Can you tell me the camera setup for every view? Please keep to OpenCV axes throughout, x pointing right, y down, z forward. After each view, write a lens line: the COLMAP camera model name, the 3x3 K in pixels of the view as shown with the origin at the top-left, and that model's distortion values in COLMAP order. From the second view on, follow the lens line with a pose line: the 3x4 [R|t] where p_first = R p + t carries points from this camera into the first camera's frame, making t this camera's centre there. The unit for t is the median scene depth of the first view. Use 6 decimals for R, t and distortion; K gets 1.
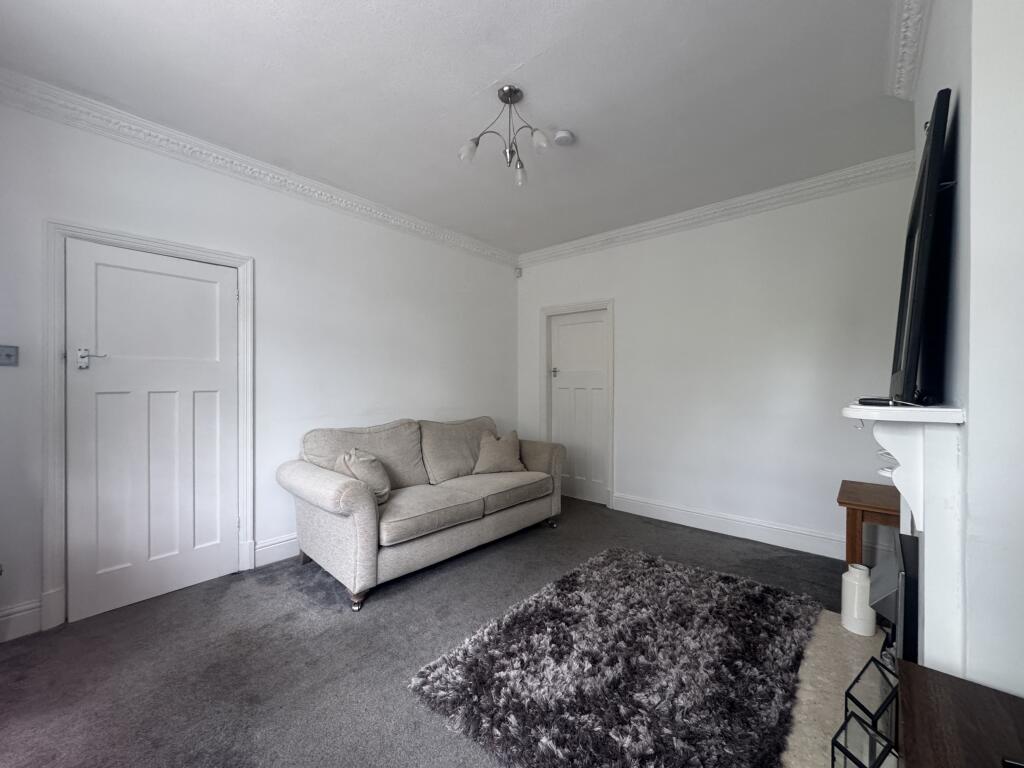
lens RADIAL K [[414.7, 0, 510.8], [0, 414.7, 389.0], [0, 0, 1]] dist [-0.001362, -0.000213]
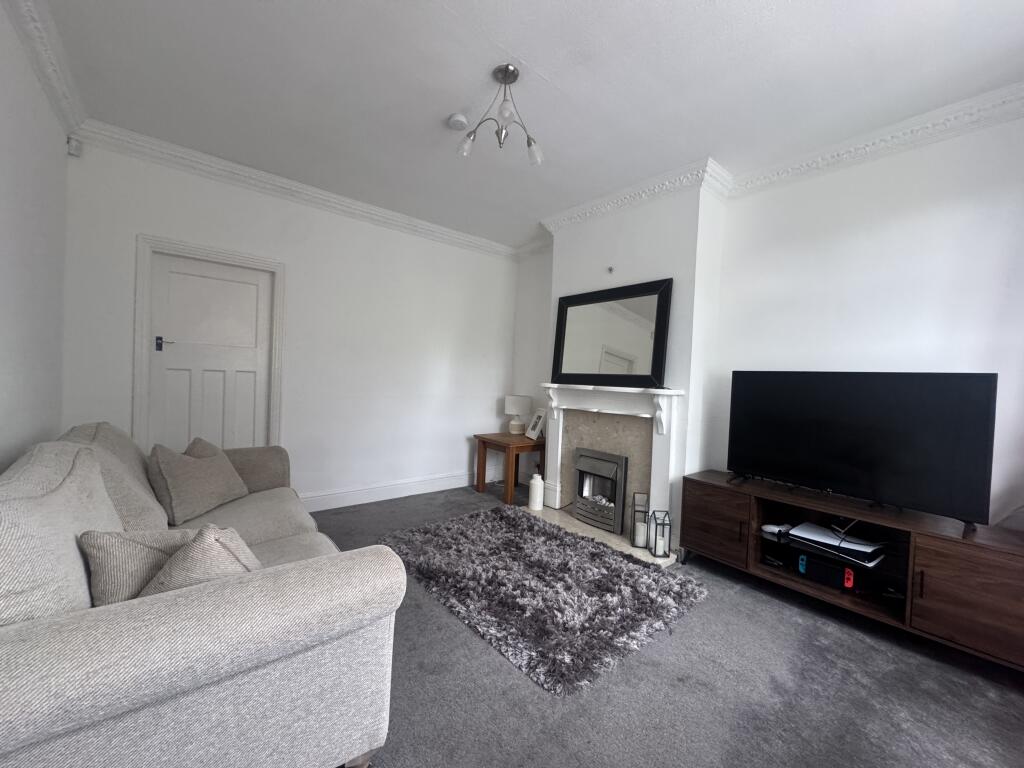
lens RADIAL K [[414.7, 0, 510.6], [0, 414.7, 377.8], [0, 0, 1]] dist [-0.001362, -0.000213]
pose [[0.130859, 0.000945, 0.991400, -0.681785], [-0.020192, 0.999795, 0.001713, -0.000405], [-0.991195, -0.020242, 0.130852, 0.597599]]
